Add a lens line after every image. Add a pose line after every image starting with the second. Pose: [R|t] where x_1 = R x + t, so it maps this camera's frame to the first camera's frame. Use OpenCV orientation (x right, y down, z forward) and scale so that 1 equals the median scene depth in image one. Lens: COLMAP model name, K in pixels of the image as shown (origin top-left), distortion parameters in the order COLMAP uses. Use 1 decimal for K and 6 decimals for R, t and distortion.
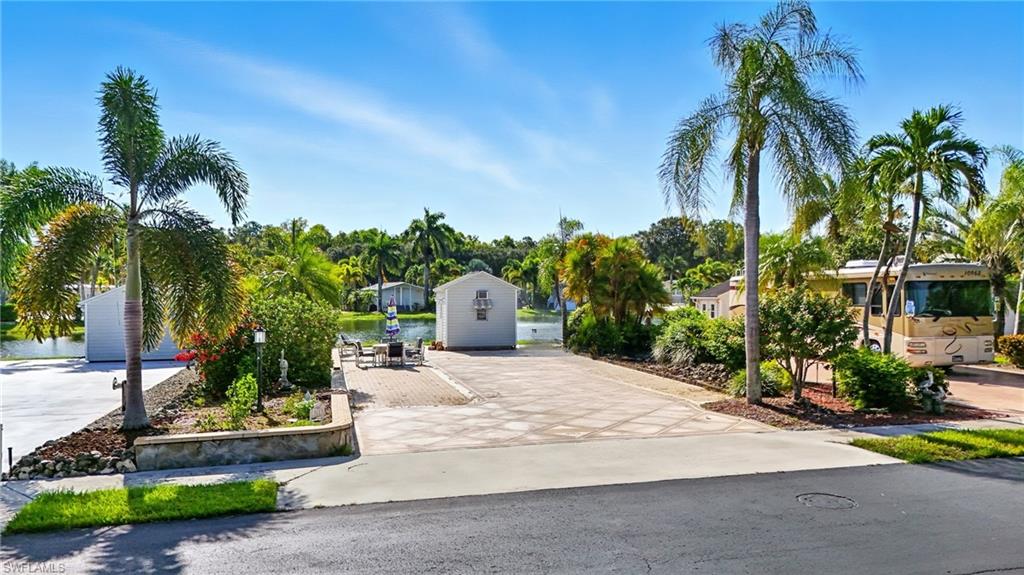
lens RADIAL K [[756.0, 0, 515.6], [0, 756.0, 293.0], [0, 0, 1]] dist [0.074946, -0.059443]
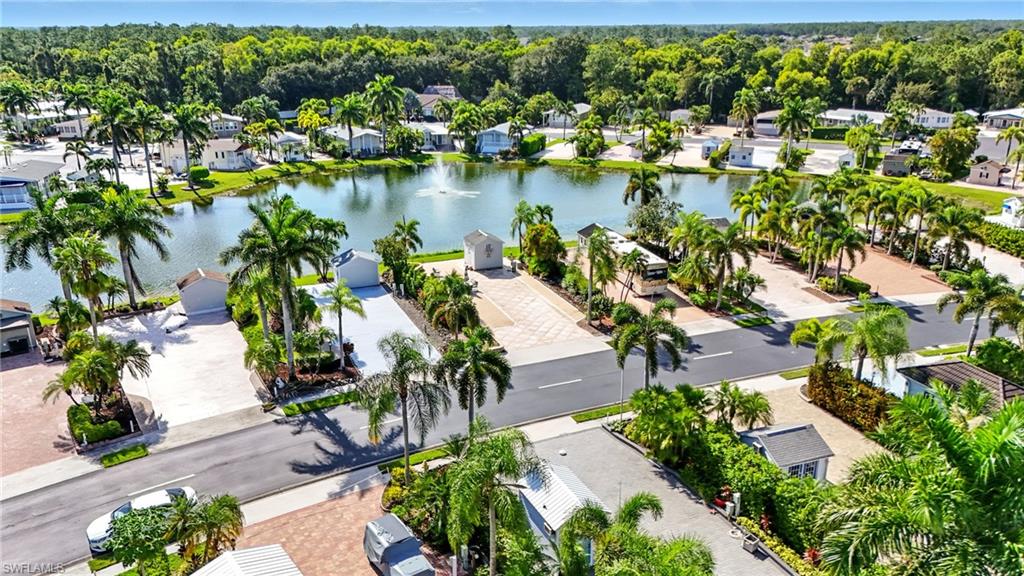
lens RADIAL K [[756.0, 0, 513.7], [0, 756.0, 295.8], [0, 0, 1]] dist [0.074946, -0.059443]
pose [[0.989884, -0.043984, 0.134886, -0.571192], [-0.002807, 0.944472, 0.328580, -1.227576], [-0.141848, -0.325635, 0.934795, -2.449784]]
